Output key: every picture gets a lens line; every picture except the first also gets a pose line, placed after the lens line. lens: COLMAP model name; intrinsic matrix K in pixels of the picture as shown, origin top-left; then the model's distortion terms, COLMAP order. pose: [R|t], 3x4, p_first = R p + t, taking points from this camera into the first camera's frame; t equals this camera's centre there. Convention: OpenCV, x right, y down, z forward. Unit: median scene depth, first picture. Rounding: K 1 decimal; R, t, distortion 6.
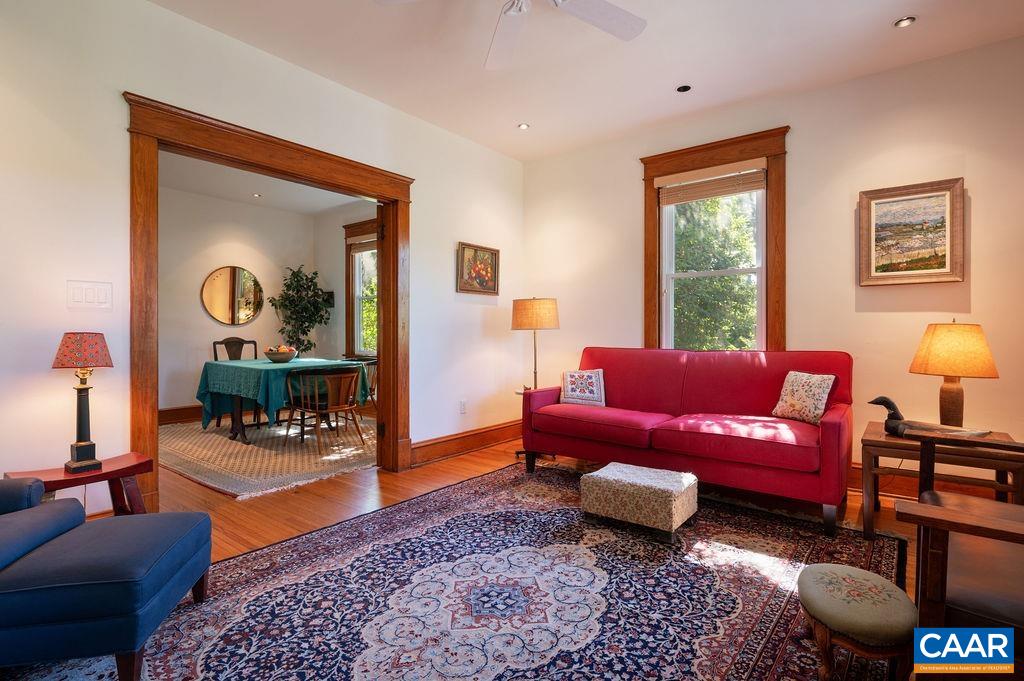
lens RADIAL K [[499.5, 0, 512.0], [0, 499.5, 340.5], [0, 0, 1]] dist [-0.020577, 0.000054]
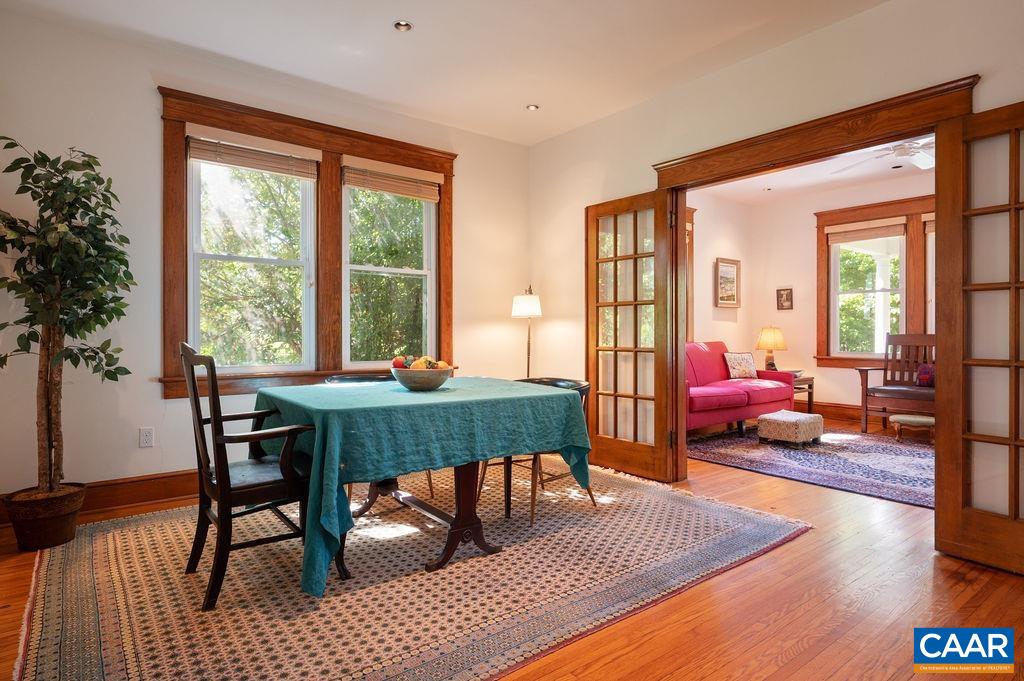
lens RADIAL K [[571.1, 0, 512.0], [0, 571.1, 340.5], [0, 0, 1]] dist [-0.001377, -0.000140]
pose [[0.239011, -0.015543, 0.970893, -1.648745], [0.011725, 0.999845, 0.013120, -0.019414], [-0.970946, 0.008248, 0.239156, 1.265852]]
